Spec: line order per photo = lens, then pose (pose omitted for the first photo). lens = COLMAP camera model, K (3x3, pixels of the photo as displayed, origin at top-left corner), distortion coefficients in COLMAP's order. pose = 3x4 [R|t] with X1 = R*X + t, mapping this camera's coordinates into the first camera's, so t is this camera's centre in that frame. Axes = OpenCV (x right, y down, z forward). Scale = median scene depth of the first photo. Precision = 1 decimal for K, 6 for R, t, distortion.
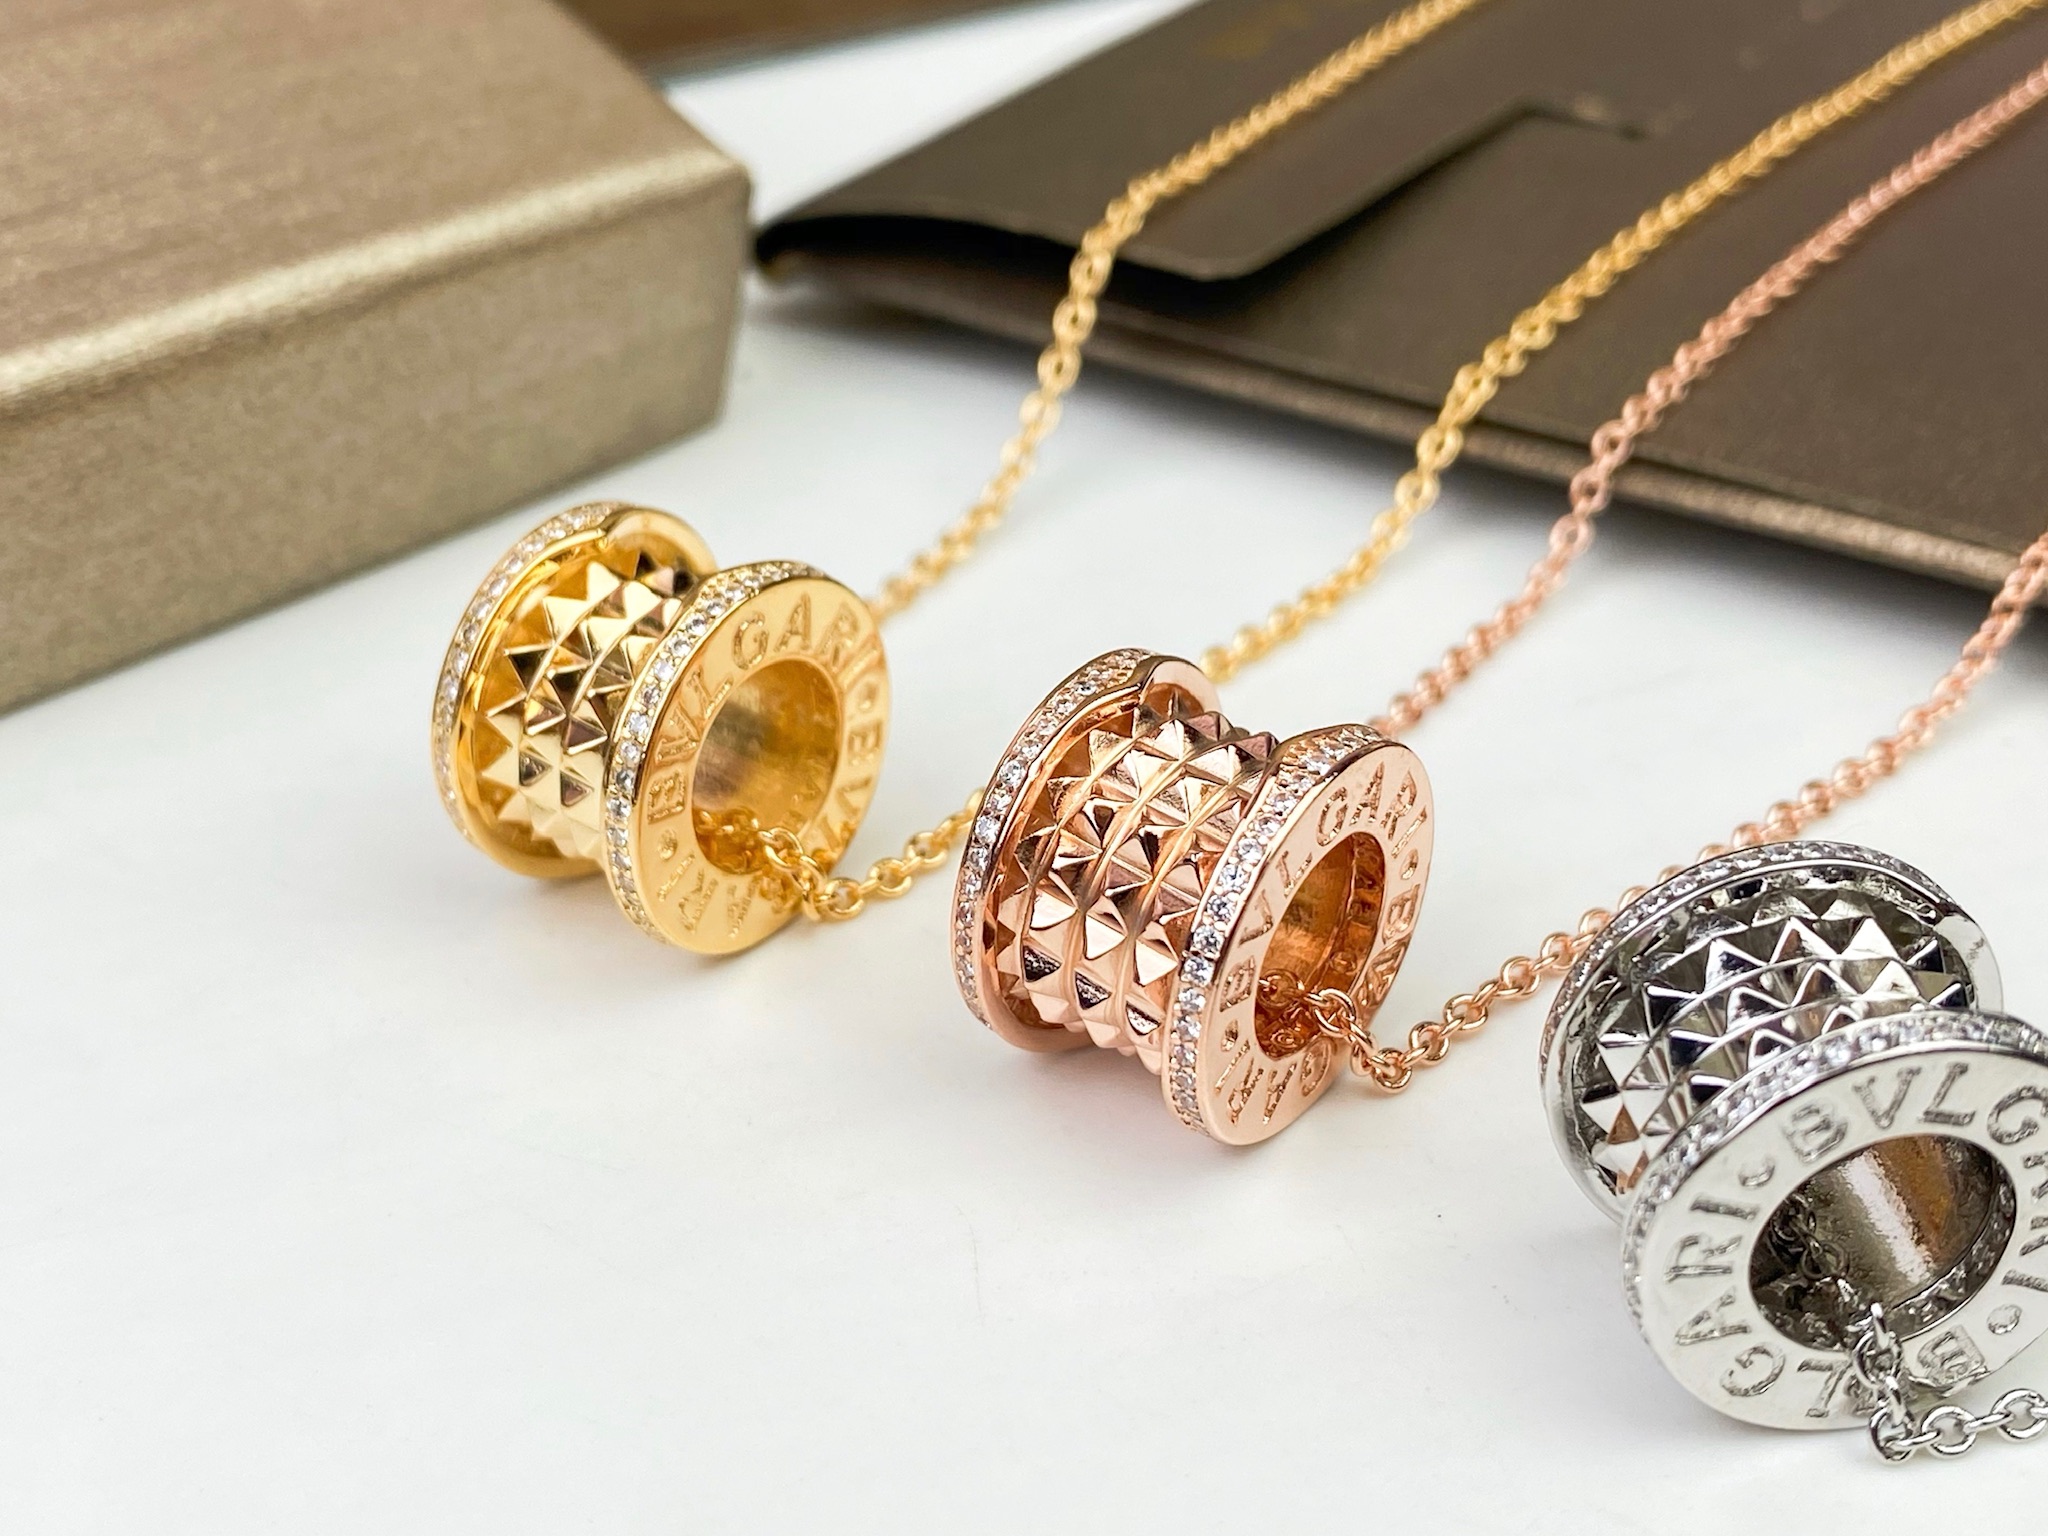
lens RADIAL K [[2882.4, 0, 1024.0], [0, 2882.4, 768.0], [0, 0, 1]] dist [0.121518, -0.662662]
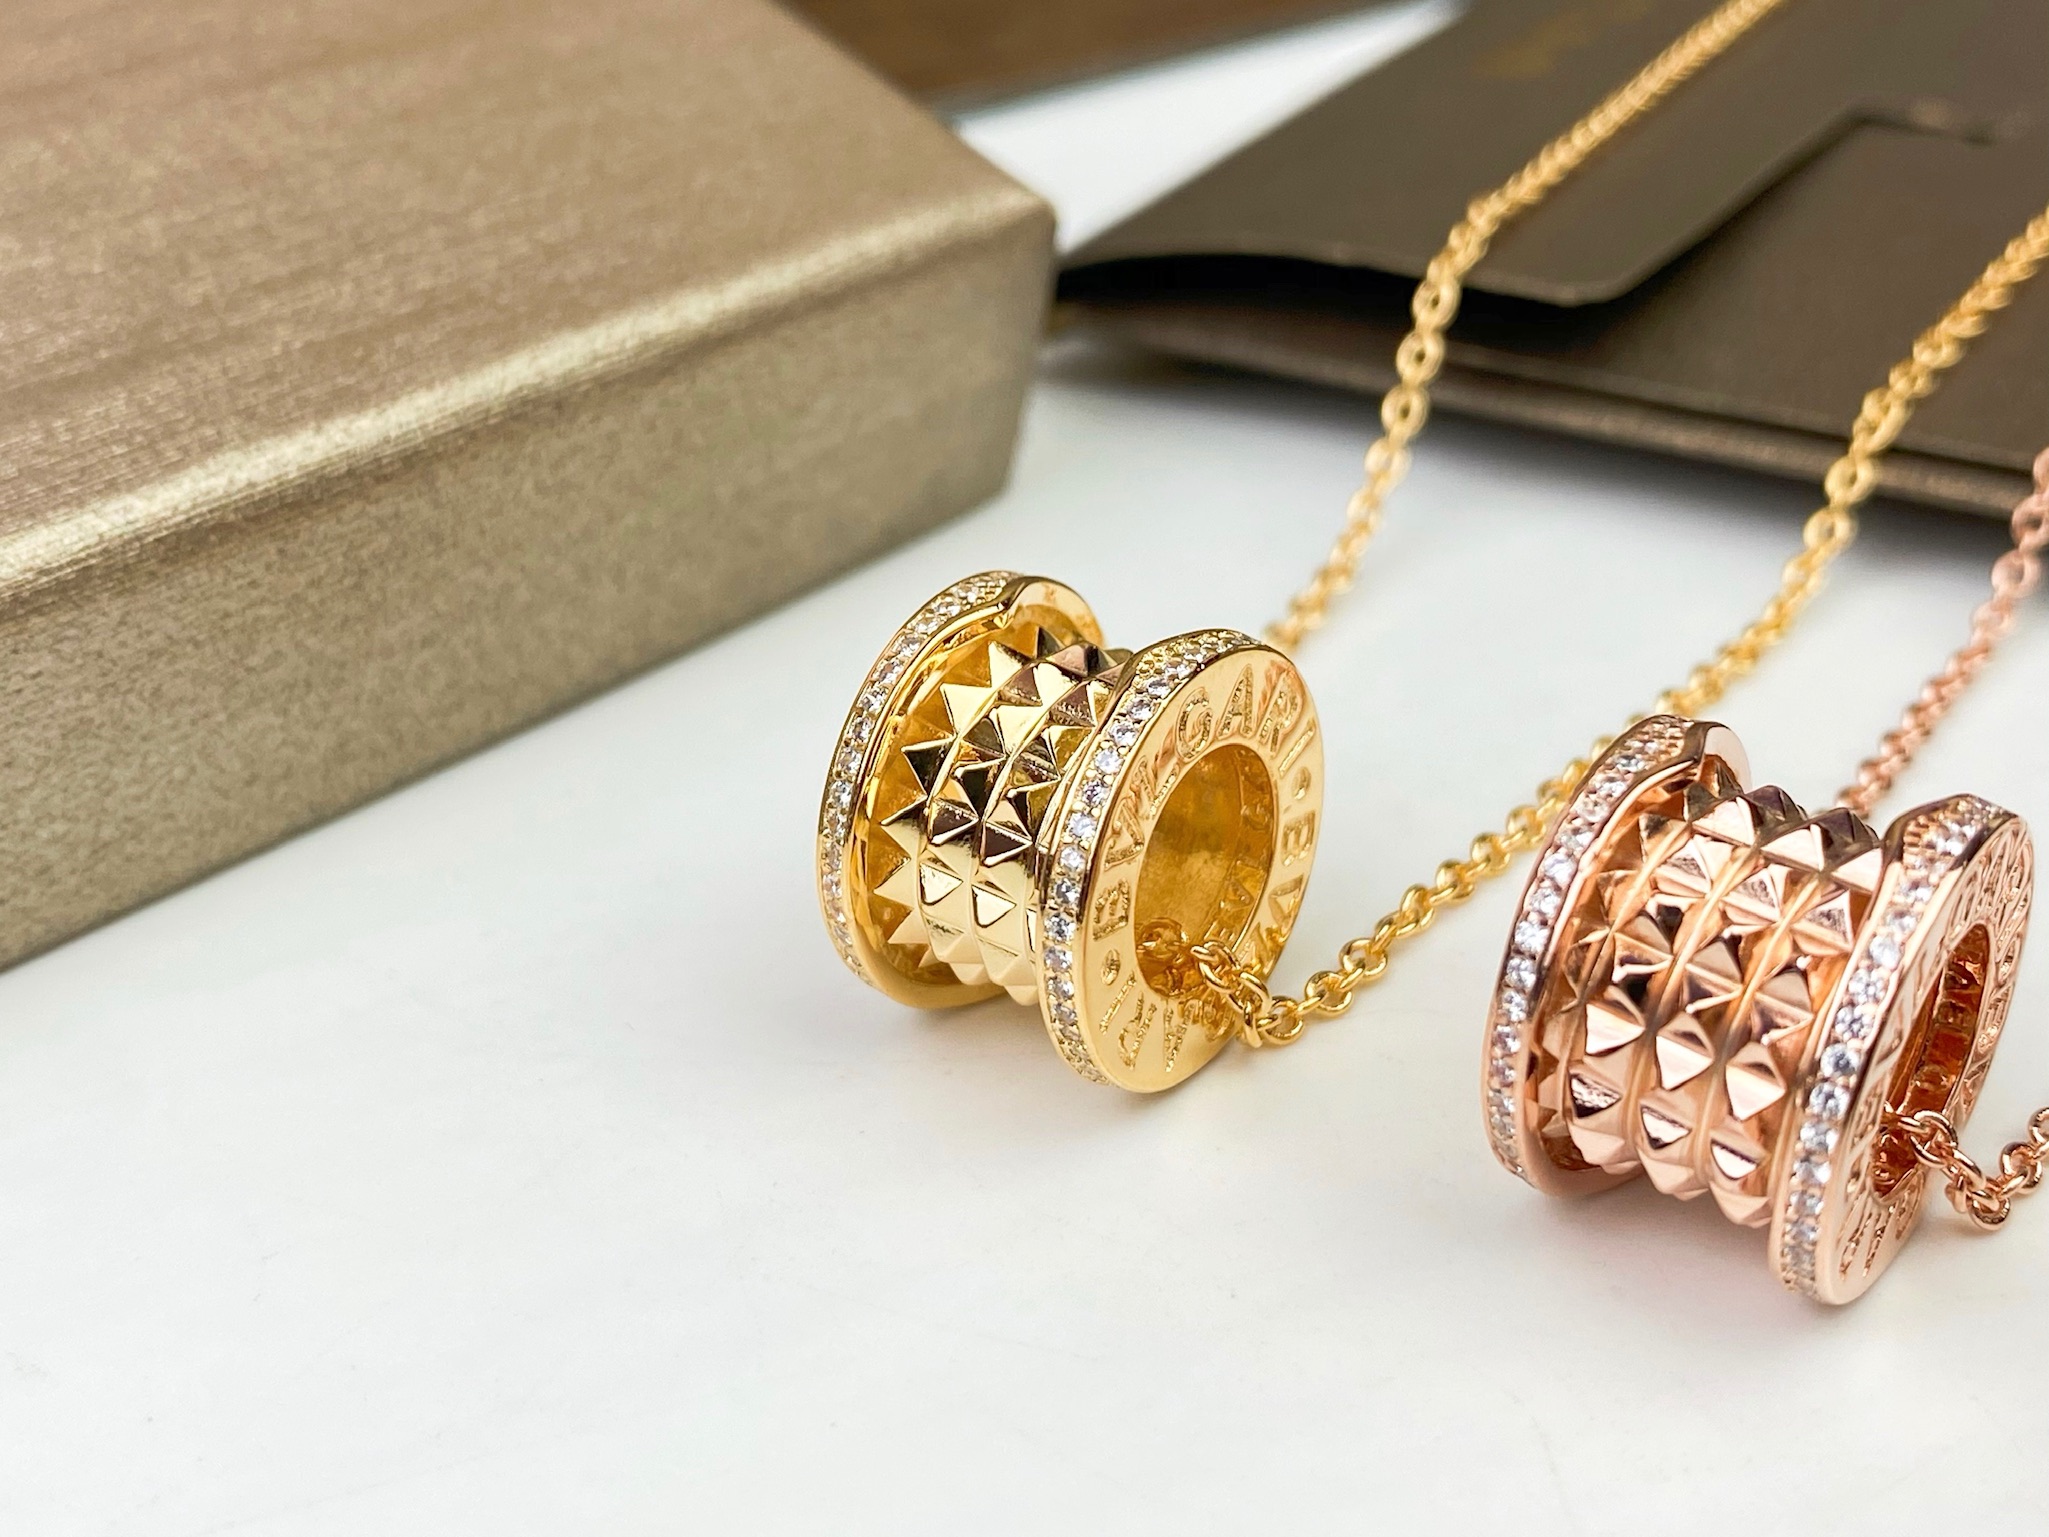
lens RADIAL K [[2883.8, 0, 1024.5], [0, 2883.8, 768.5], [0, 0, 1]] dist [0.121518, -0.662662]
pose [[0.999134, -0.039108, -0.014199, -0.110366], [0.038650, 0.998765, -0.031212, -0.005221], [0.015402, 0.030636, 0.999412, 0.120359]]
